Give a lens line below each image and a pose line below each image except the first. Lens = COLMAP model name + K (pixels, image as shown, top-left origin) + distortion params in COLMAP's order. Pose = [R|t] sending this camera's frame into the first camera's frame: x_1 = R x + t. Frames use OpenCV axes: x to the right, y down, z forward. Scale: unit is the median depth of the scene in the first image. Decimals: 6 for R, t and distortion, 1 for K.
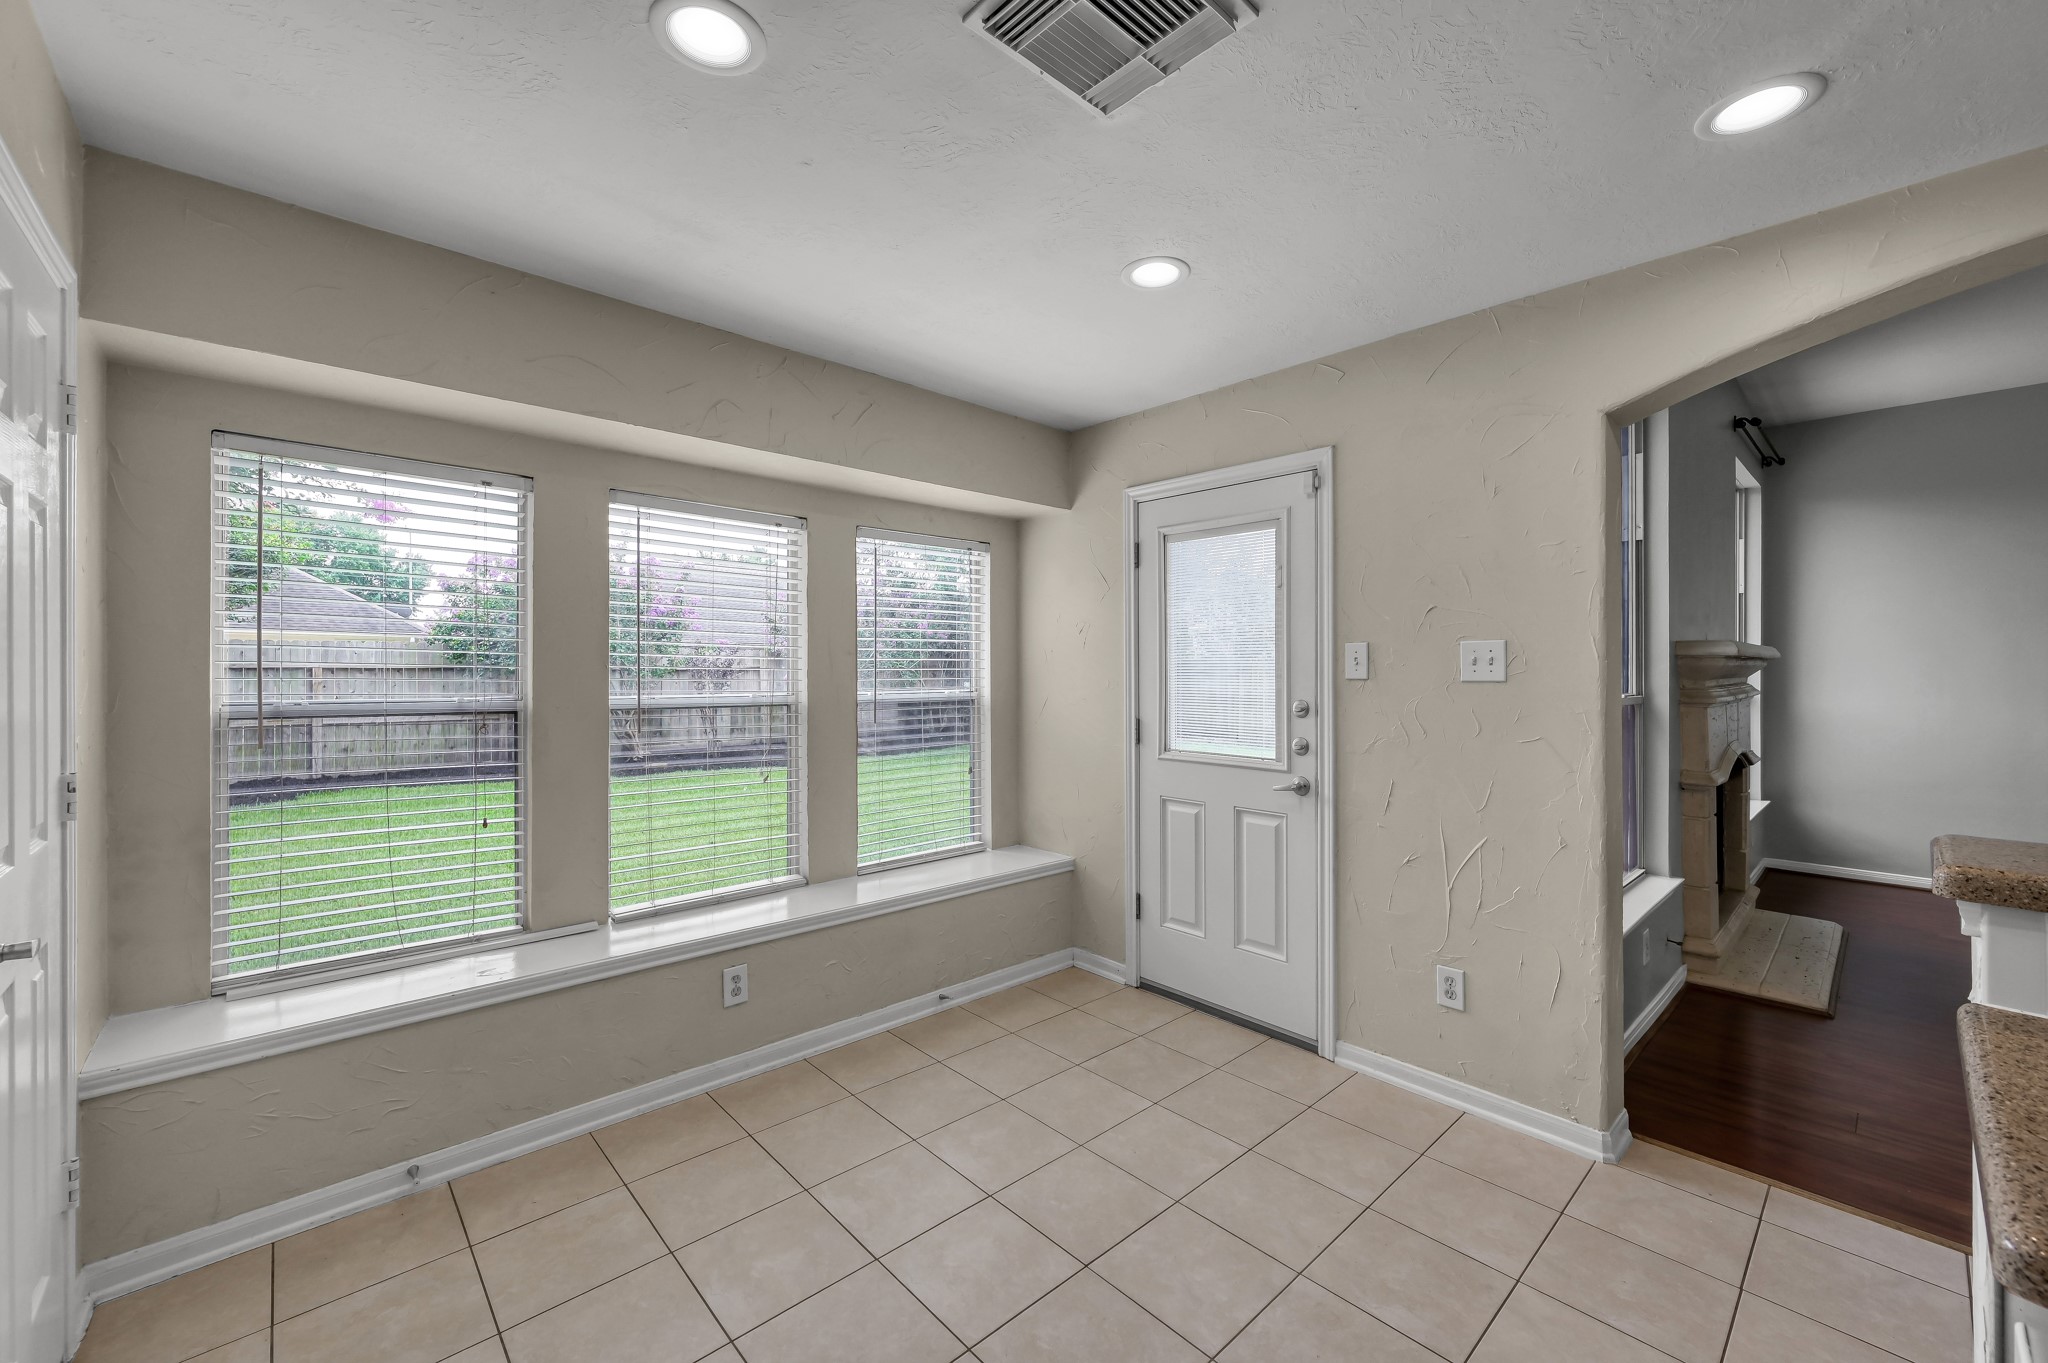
lens RADIAL K [[813.7, 0, 1028.1], [0, 813.7, 673.0], [0, 0, 1]] dist [0.001796, 0.000751]
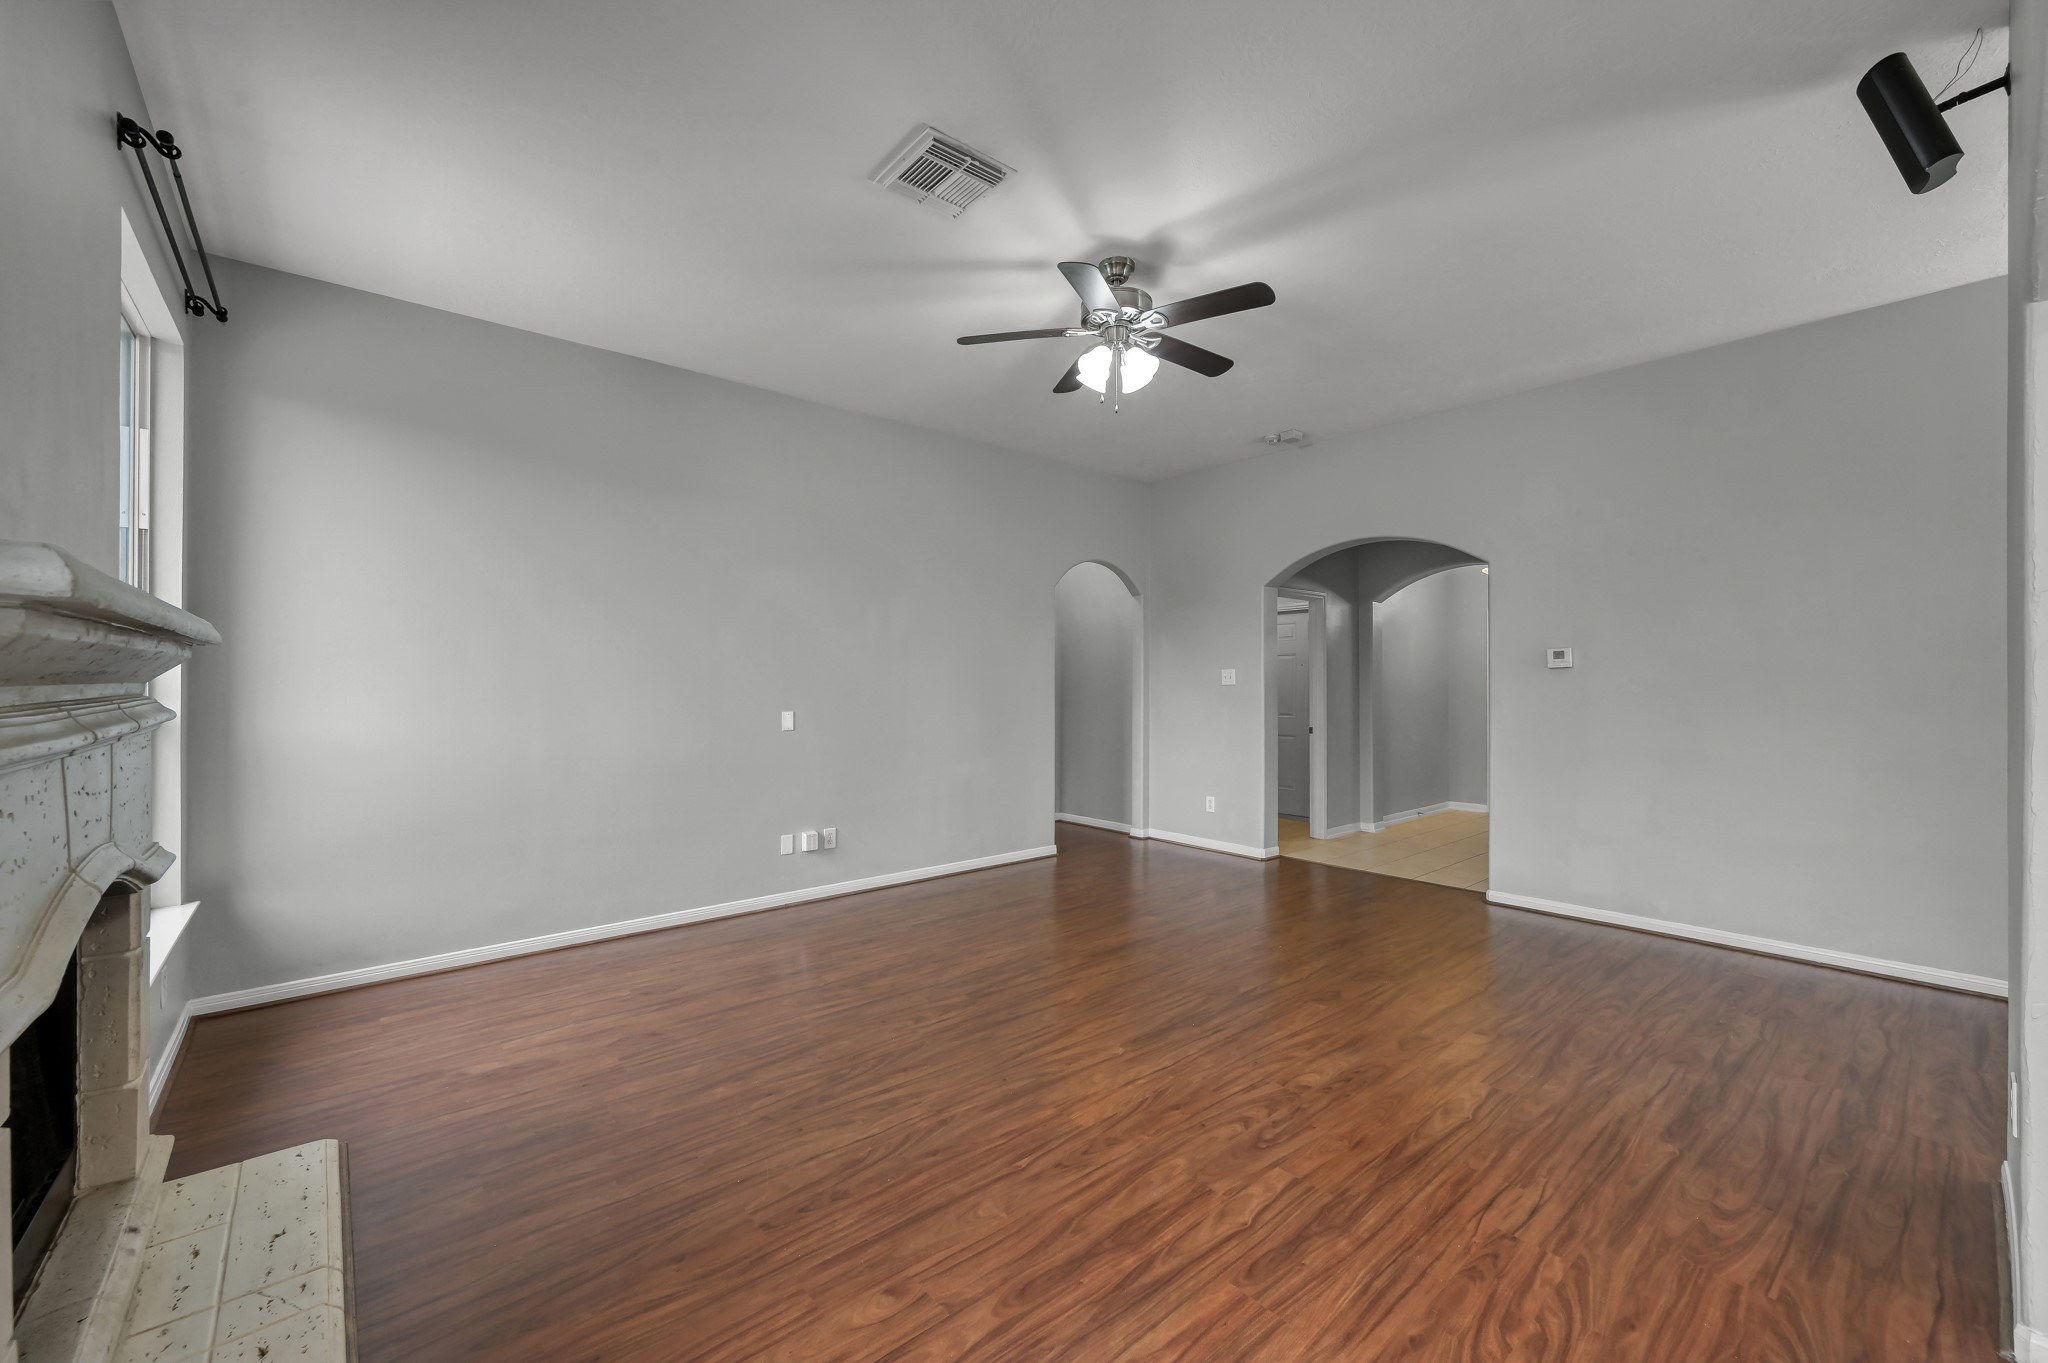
lens RADIAL K [[813.7, 0, 1027.8], [0, 813.7, 684.5], [0, 0, 1]] dist [0.001796, 0.000751]
pose [[0.042843, 0.006261, 0.999062, 0.455805], [0.001689, 0.999978, -0.006339, 0.008499], [-0.999080, 0.001959, 0.042832, 0.496754]]
